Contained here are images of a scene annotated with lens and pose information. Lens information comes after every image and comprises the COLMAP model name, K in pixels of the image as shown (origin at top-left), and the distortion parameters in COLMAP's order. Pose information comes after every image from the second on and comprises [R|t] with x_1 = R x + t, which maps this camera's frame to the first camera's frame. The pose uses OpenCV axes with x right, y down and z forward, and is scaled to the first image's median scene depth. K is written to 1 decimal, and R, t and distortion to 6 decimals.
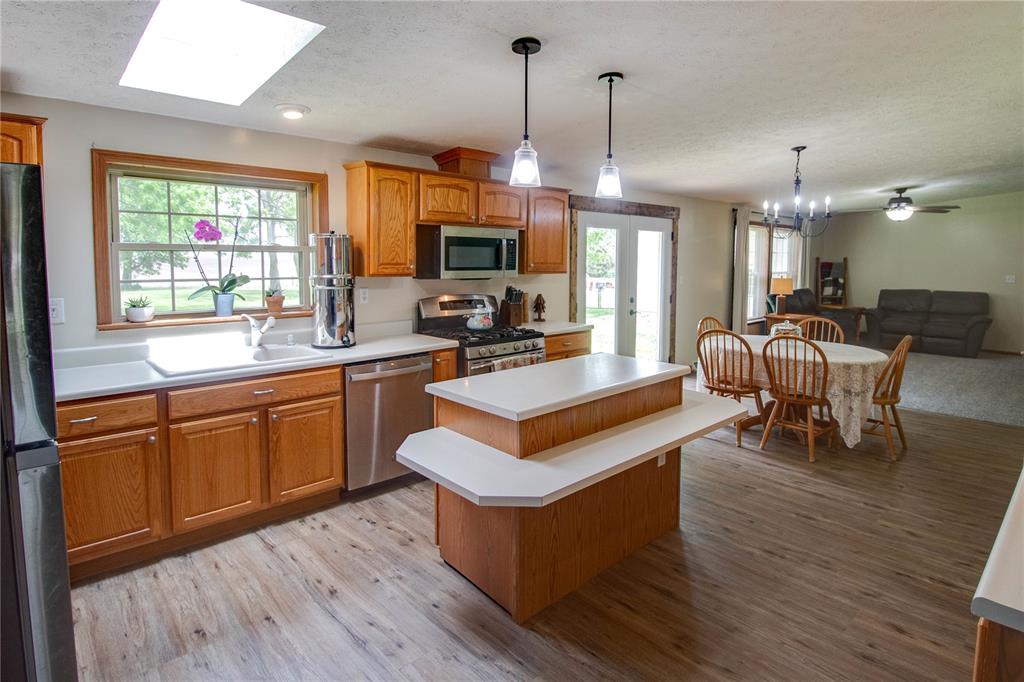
lens RADIAL K [[550.9, 0, 546.3], [0, 550.9, 294.9], [0, 0, 1]] dist [-0.016763, -0.001163]
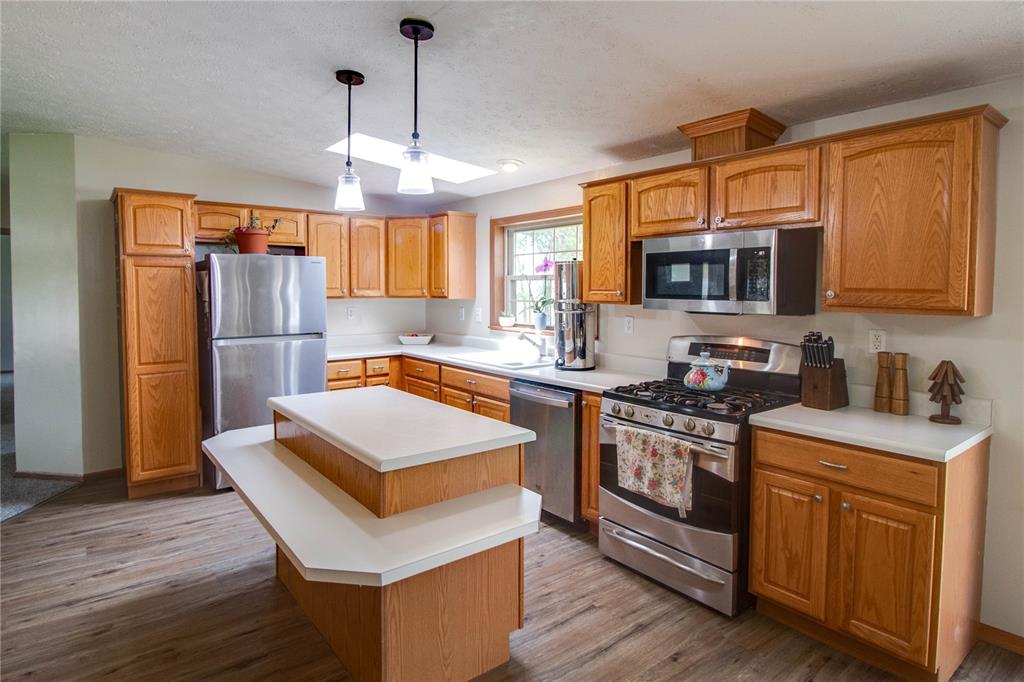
lens RADIAL K [[560.8, 0, 480.9], [0, 560.8, 312.9], [0, 0, 1]] dist [0.000219, -0.005926]
pose [[-0.143757, 0.035397, -0.988980, 0.399407], [-0.070649, 0.996443, 0.045934, -0.028106], [0.987088, 0.076473, -0.140745, 0.568772]]
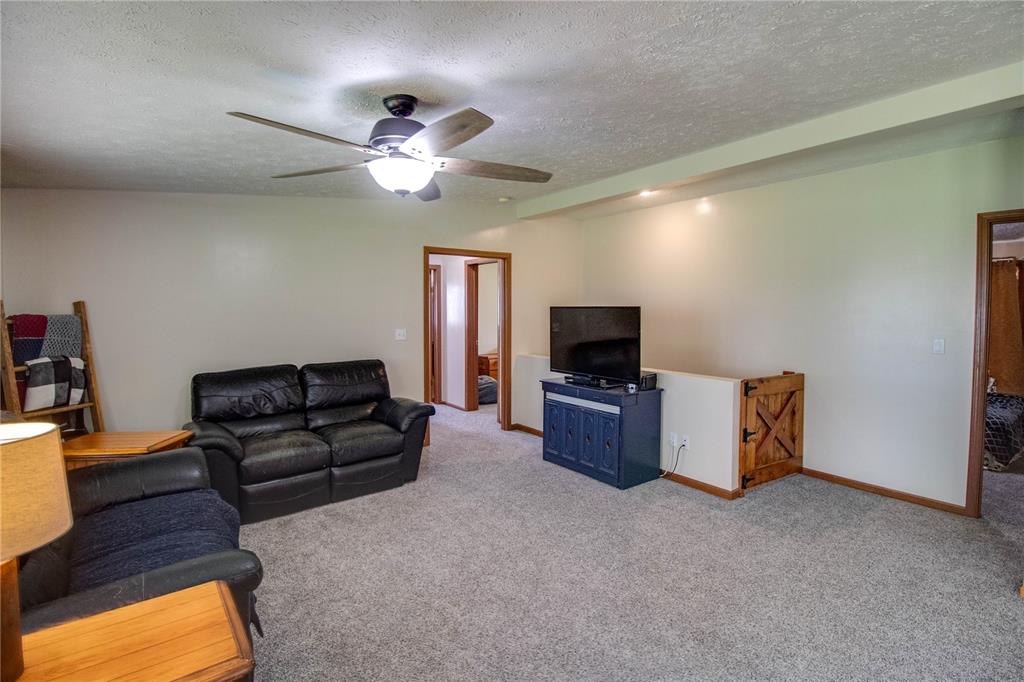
lens RADIAL K [[489.9, 0, 517.3], [0, 489.9, 327.7], [0, 0, 1]] dist [-0.004034, -0.001644]
pose [[0.142389, -0.048474, 0.988623, 0.408457], [0.069328, 0.996836, 0.038891, -0.068003], [-0.987380, 0.063002, 0.145299, 1.055926]]
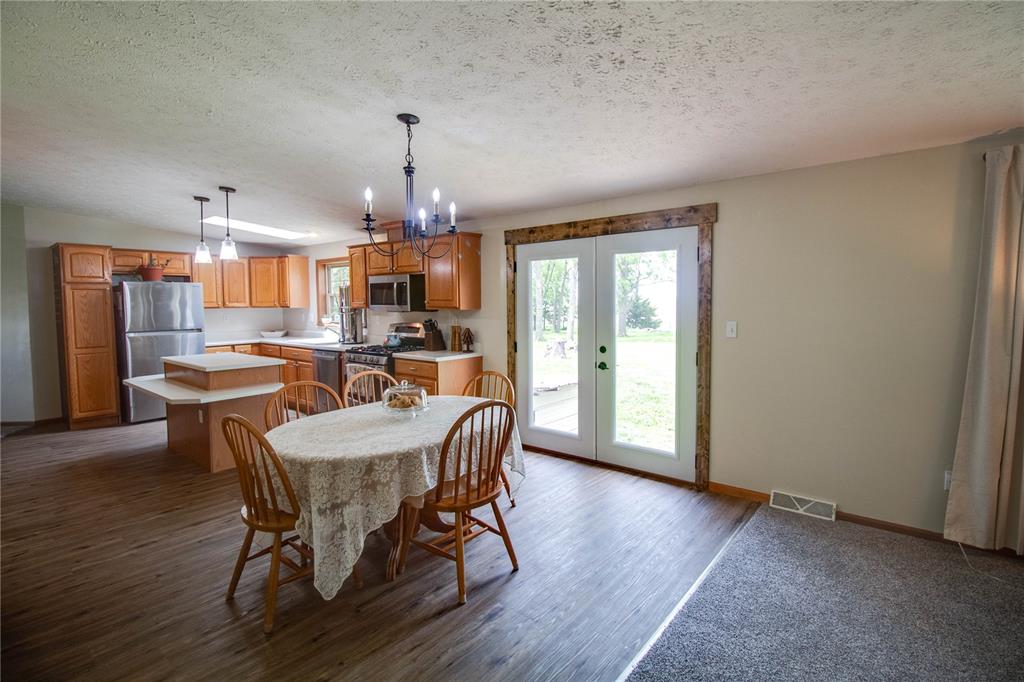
lens RADIAL K [[479.3, 0, 516.7], [0, 479.3, 326.5], [0, 0, 1]] dist [-0.005322, -0.007672]
pose [[0.109811, 0.043419, -0.993004, 0.791260], [-0.061483, 0.997429, 0.036813, -0.038465], [0.992049, 0.057011, 0.112199, 0.814019]]
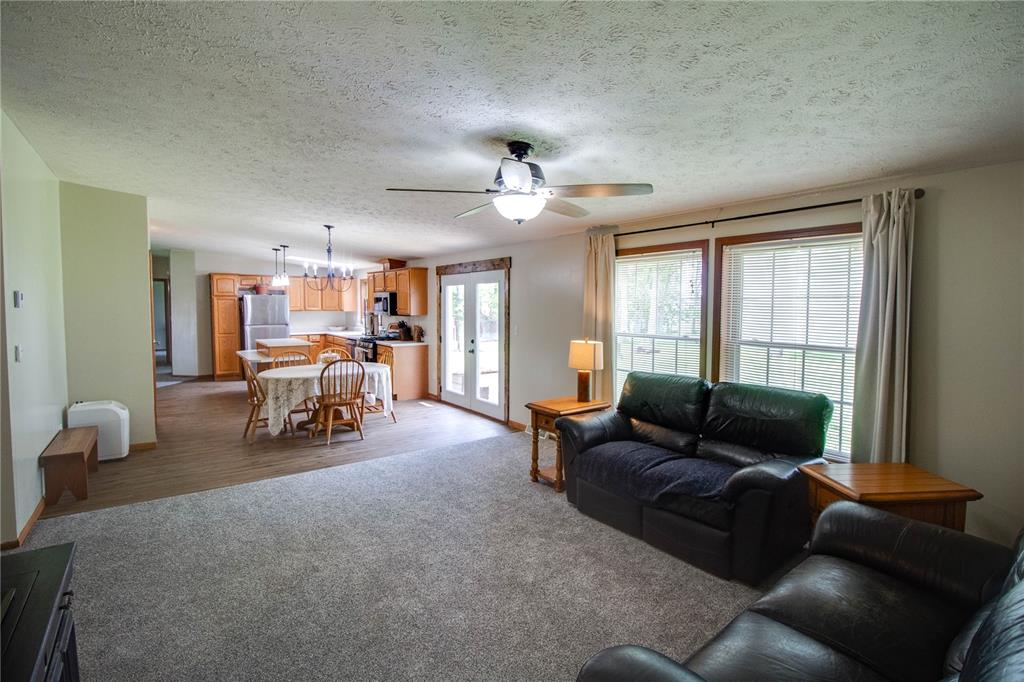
lens RADIAL K [[479.3, 0, 521.0], [0, 479.3, 329.8], [0, 0, 1]] dist [-0.005322, -0.007672]
pose [[-0.135163, 0.046236, -0.989744, 1.204607], [-0.074281, 0.995627, 0.056655, -0.085362], [0.988035, 0.081177, -0.131138, 1.252020]]
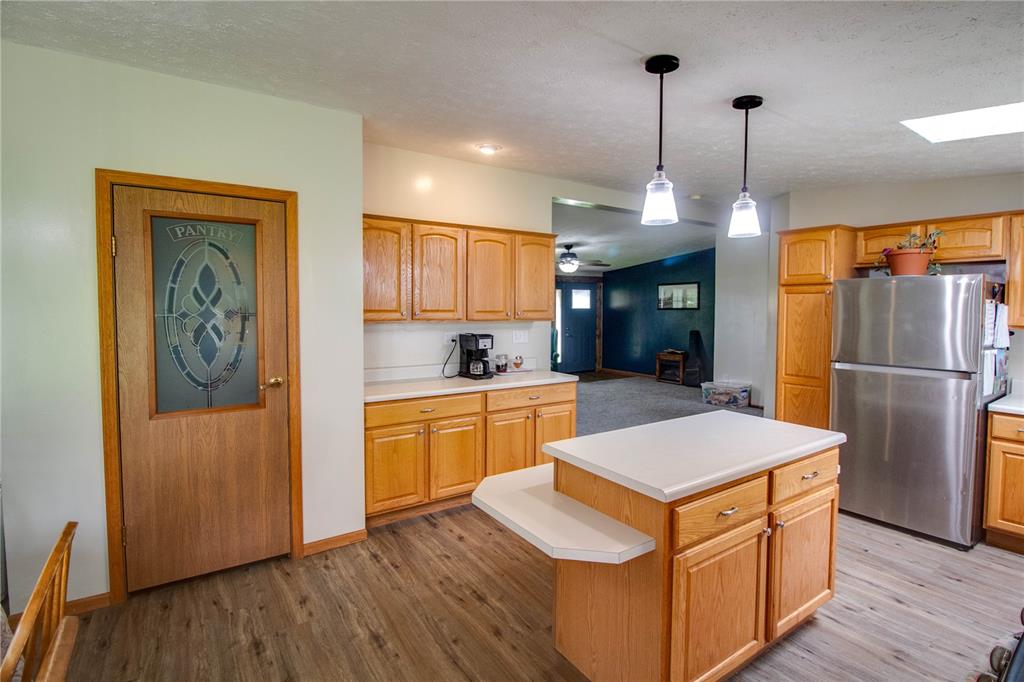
lens RADIAL K [[489.9, 0, 525.7], [0, 489.9, 323.9], [0, 0, 1]] dist [-0.004034, -0.001644]
pose [[-0.985673, -0.019279, 0.167562, 0.083982], [-0.001199, 0.994222, 0.107333, -0.053151], [-0.168663, 0.105594, -0.980001, 0.802927]]
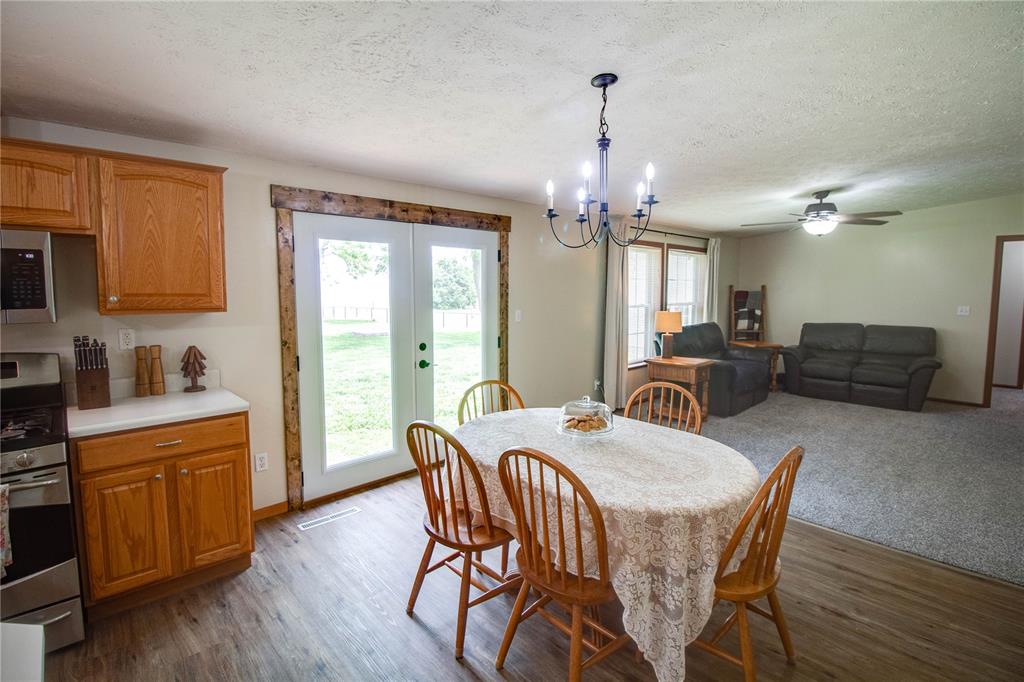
lens RADIAL K [[479.3, 0, 523.5], [0, 479.3, 327.1], [0, 0, 1]] dist [-0.005322, -0.007672]
pose [[0.999879, -0.003232, -0.015213, 0.294232], [0.003443, 0.999898, 0.013890, -0.023128], [0.015167, -0.013940, 0.999788, 0.397583]]
